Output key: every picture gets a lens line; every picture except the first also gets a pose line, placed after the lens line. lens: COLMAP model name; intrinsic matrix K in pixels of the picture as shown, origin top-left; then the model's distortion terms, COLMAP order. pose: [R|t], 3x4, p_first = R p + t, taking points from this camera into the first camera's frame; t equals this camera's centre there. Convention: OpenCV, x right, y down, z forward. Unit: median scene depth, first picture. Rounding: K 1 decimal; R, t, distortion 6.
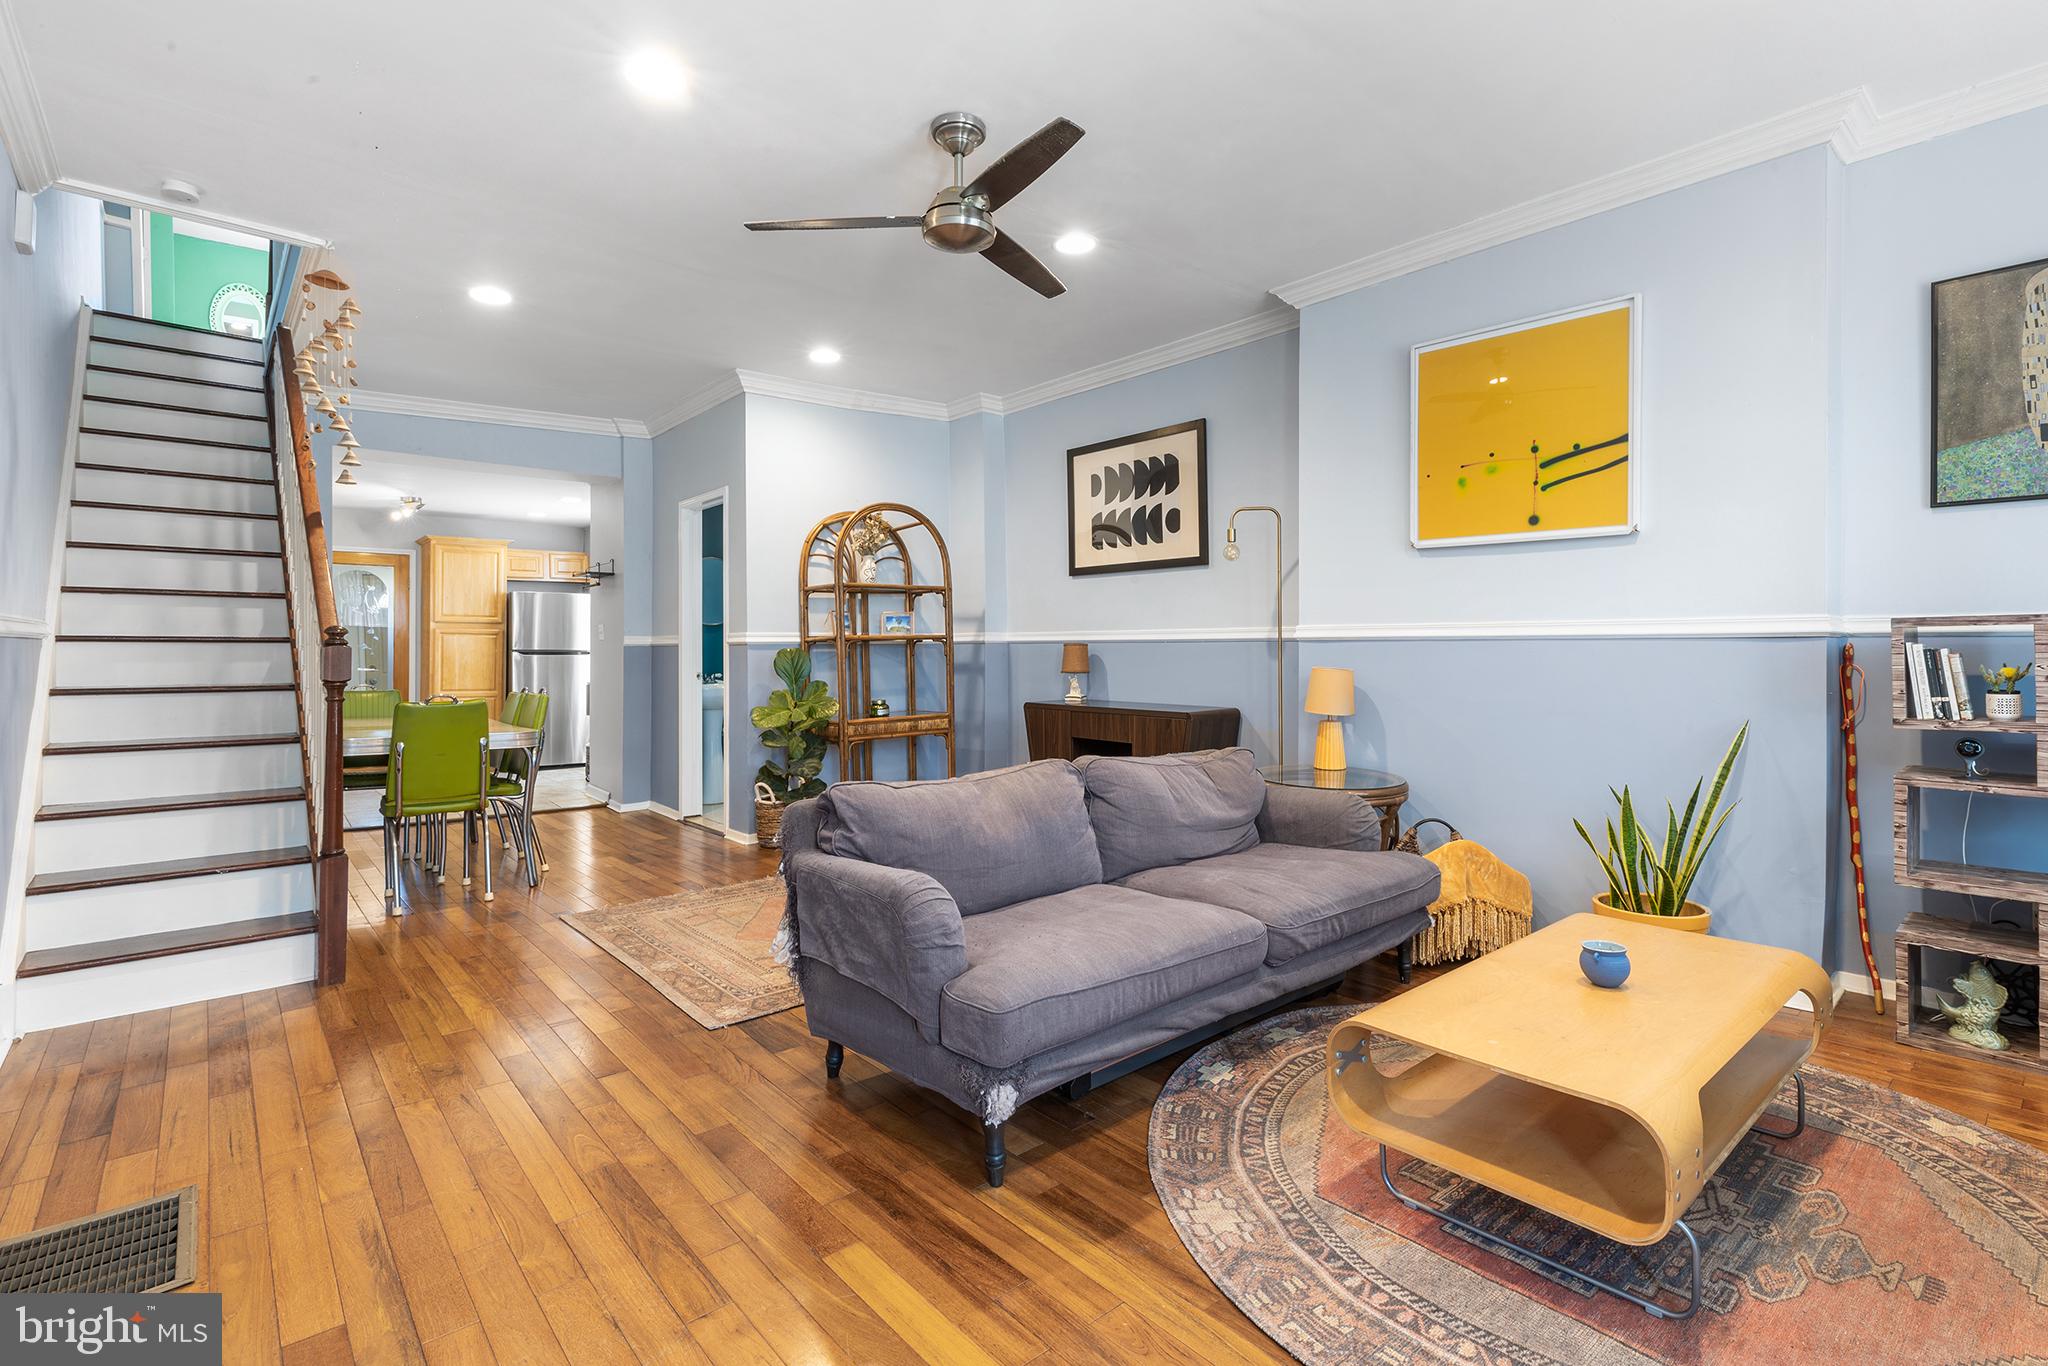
lens RADIAL K [[945.8, 0, 1010.8], [0, 945.8, 640.5], [0, 0, 1]] dist [0.002780, 0.001973]
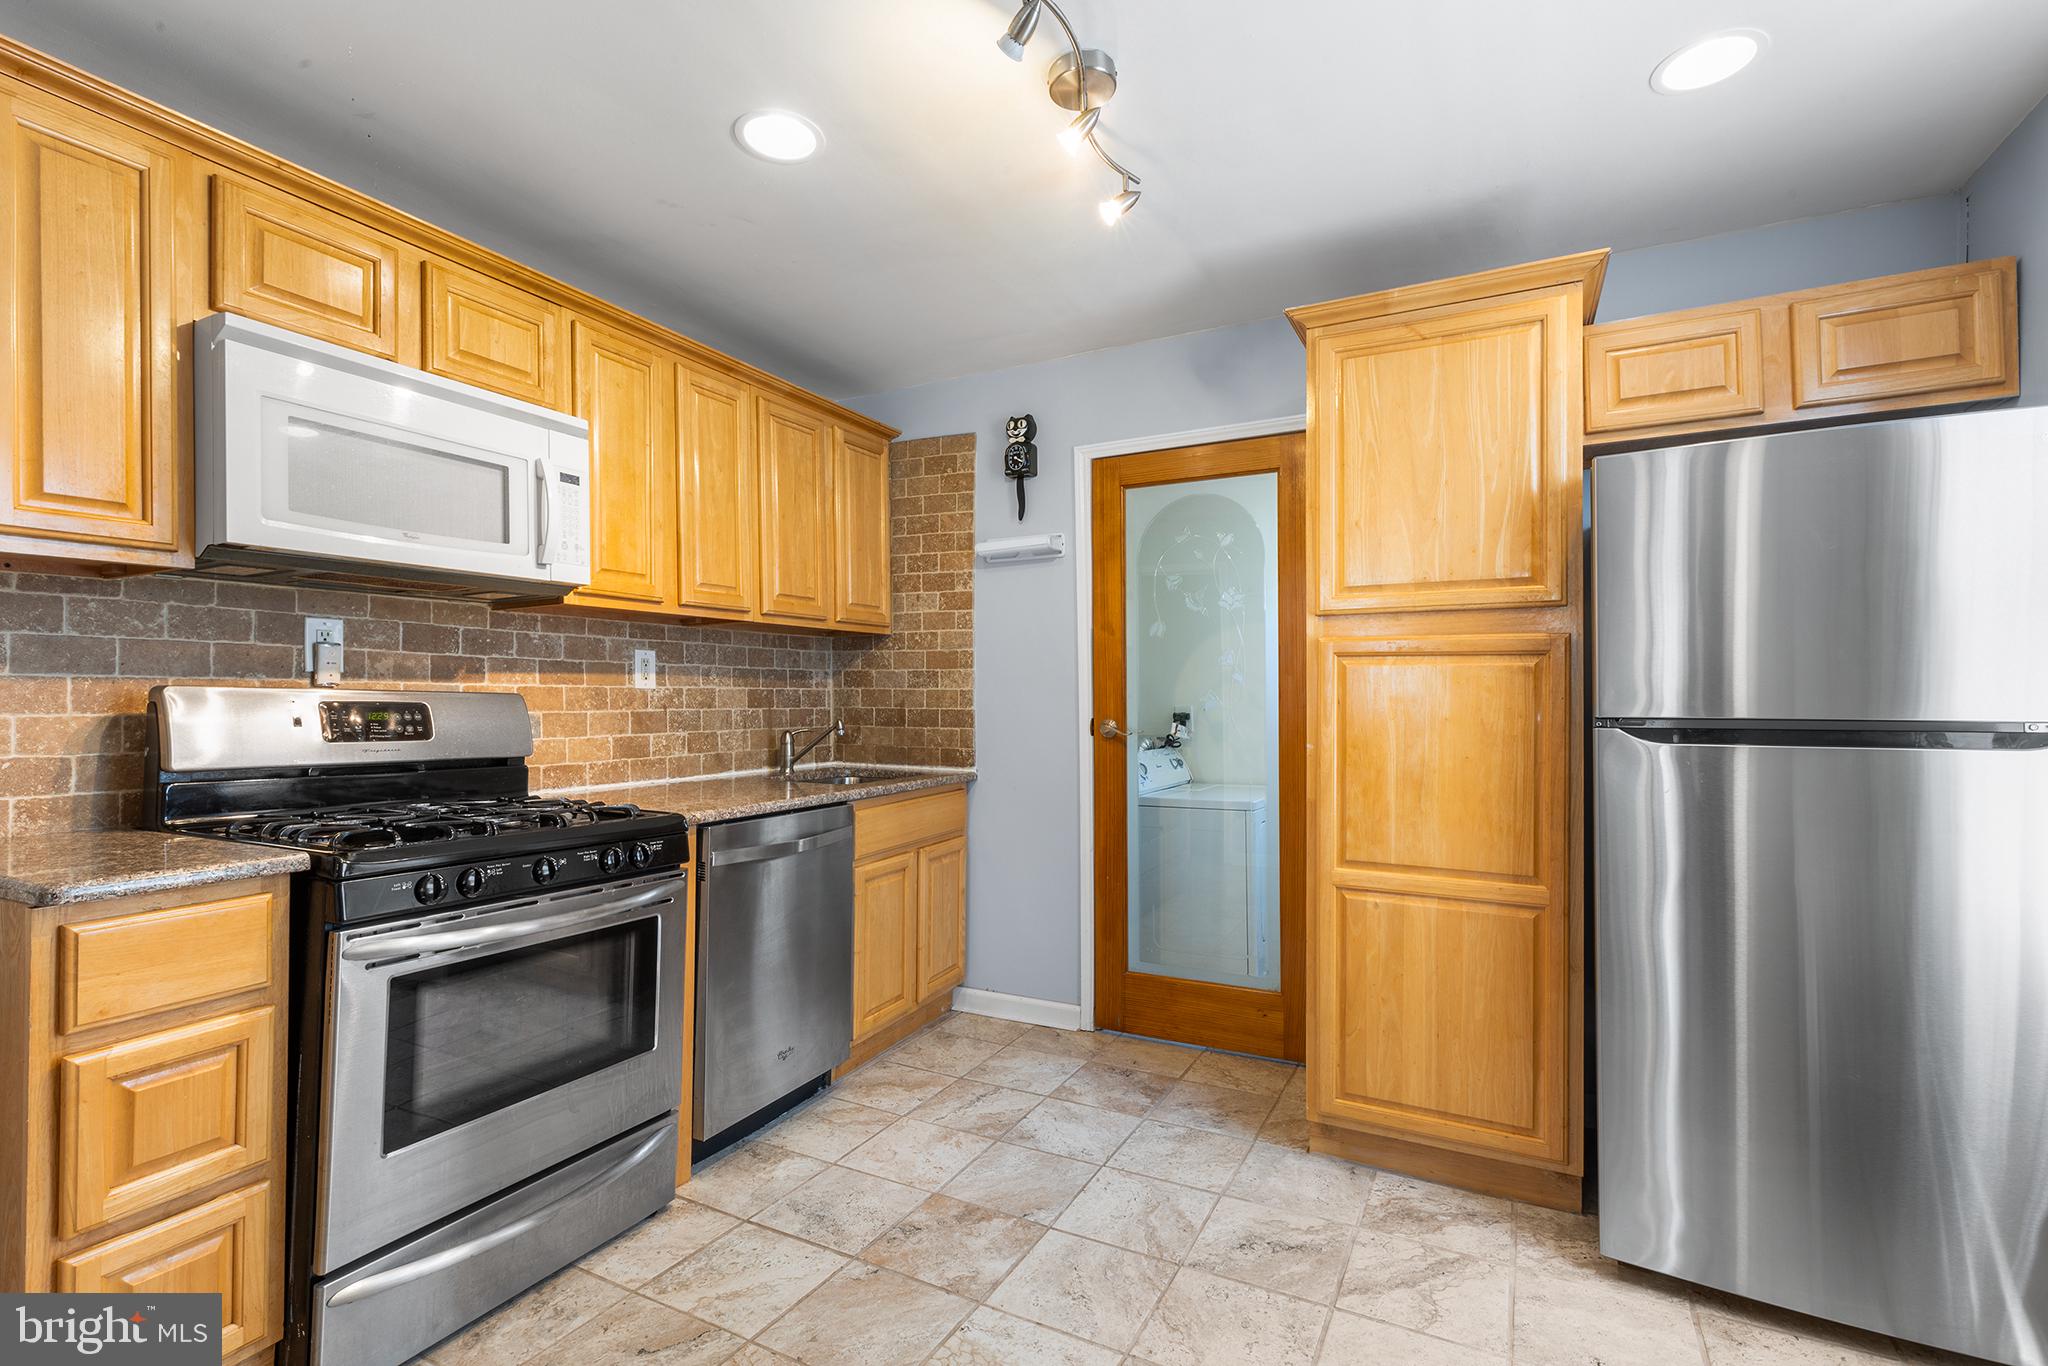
lens RADIAL K [[945.8, 0, 1025.5], [0, 945.8, 694.1], [0, 0, 1]] dist [0.002780, 0.001973]
pose [[0.377301, -0.001434, -0.926090, -0.777303], [0.007319, 0.999972, 0.001433, 0.005422], [0.926062, -0.007318, 0.377301, 1.657761]]
